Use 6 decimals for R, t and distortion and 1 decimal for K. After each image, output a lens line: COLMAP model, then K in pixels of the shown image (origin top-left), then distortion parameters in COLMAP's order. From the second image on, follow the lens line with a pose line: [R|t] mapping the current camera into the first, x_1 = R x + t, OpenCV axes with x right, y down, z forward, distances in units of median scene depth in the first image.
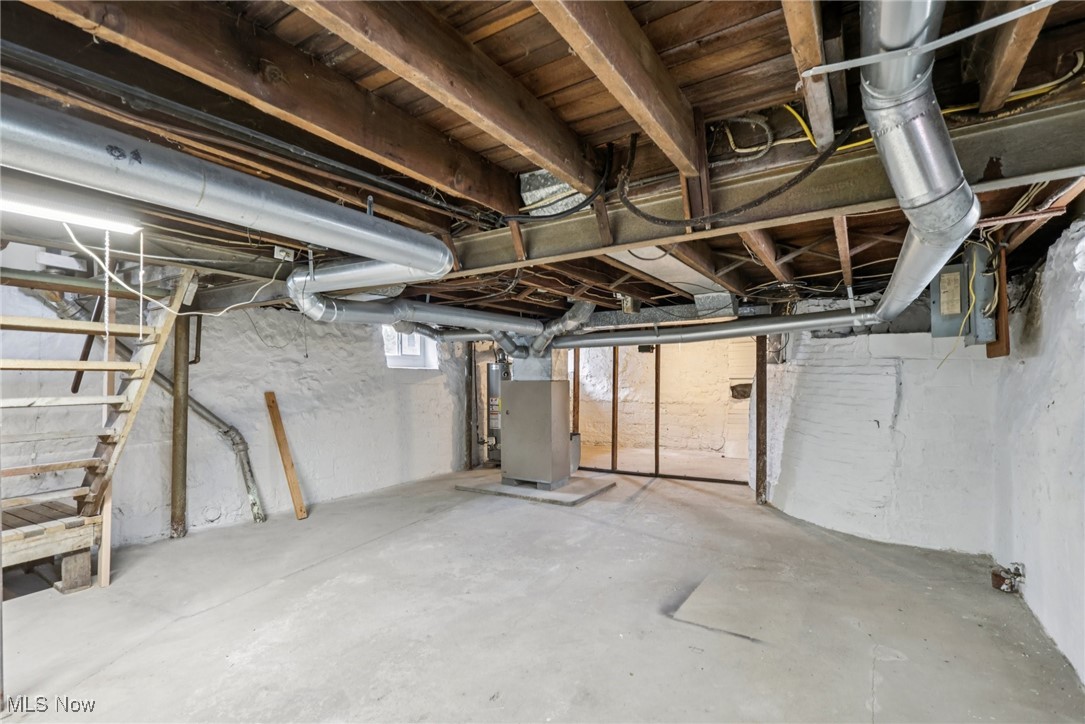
lens RADIAL K [[507.7, 0, 546.6], [0, 507.7, 371.6], [0, 0, 1]] dist [-0.002971, 0.001947]
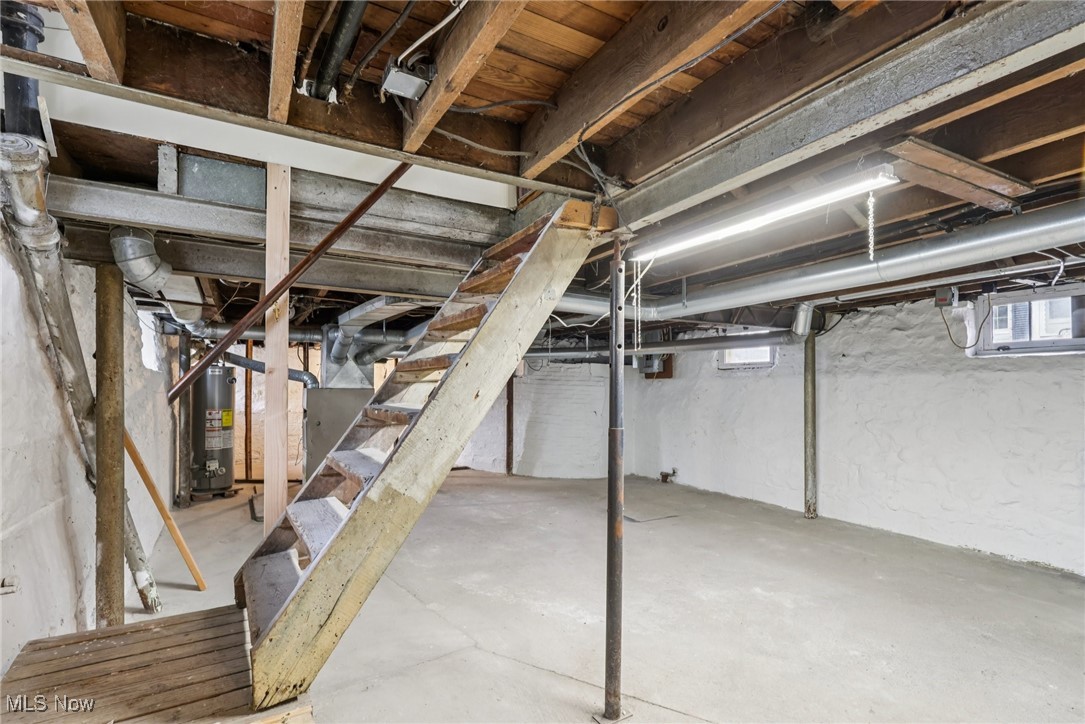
lens RADIAL K [[507.7, 0, 545.6], [0, 507.7, 383.8], [0, 0, 1]] dist [-0.002971, 0.001947]
pose [[0.460926, 0.015115, 0.887310, -0.973052], [-0.018191, 0.999806, -0.007582, 0.014571], [-0.887252, -0.012646, 0.461111, 0.315120]]
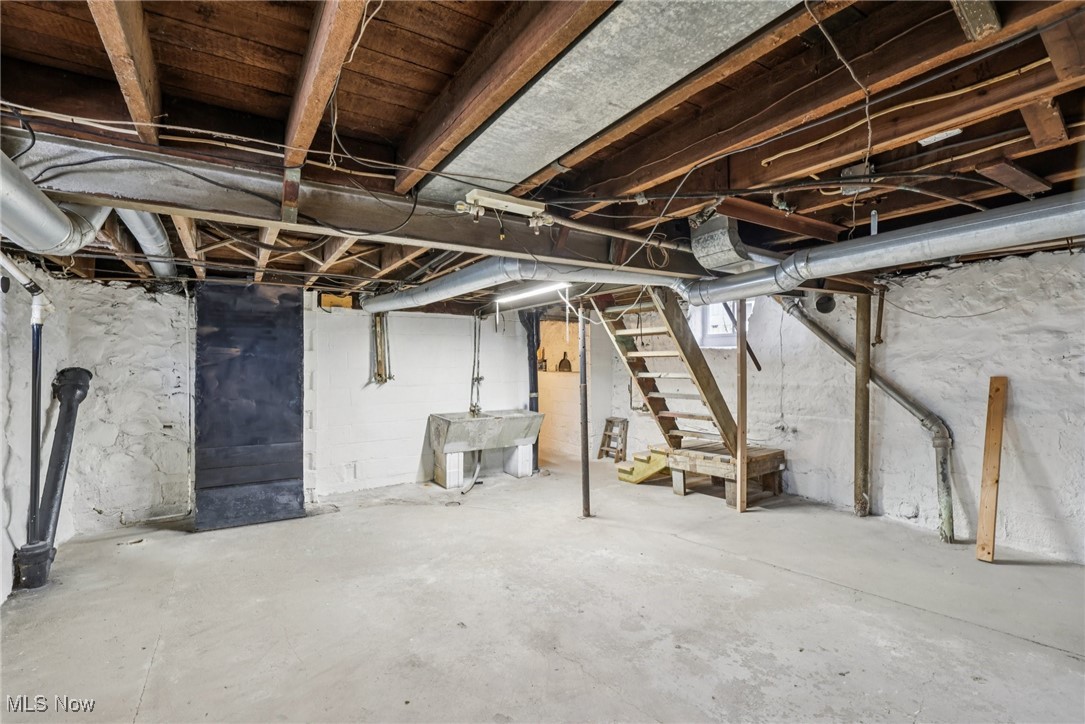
lens RADIAL K [[507.7, 0, 535.4], [0, 507.7, 362.6], [0, 0, 1]] dist [-0.002971, 0.001947]
pose [[-0.444661, 0.010935, -0.895632, 0.452475], [0.026171, 0.999657, -0.000788, 0.004493], [0.895317, -0.023790, -0.444794, 0.849889]]
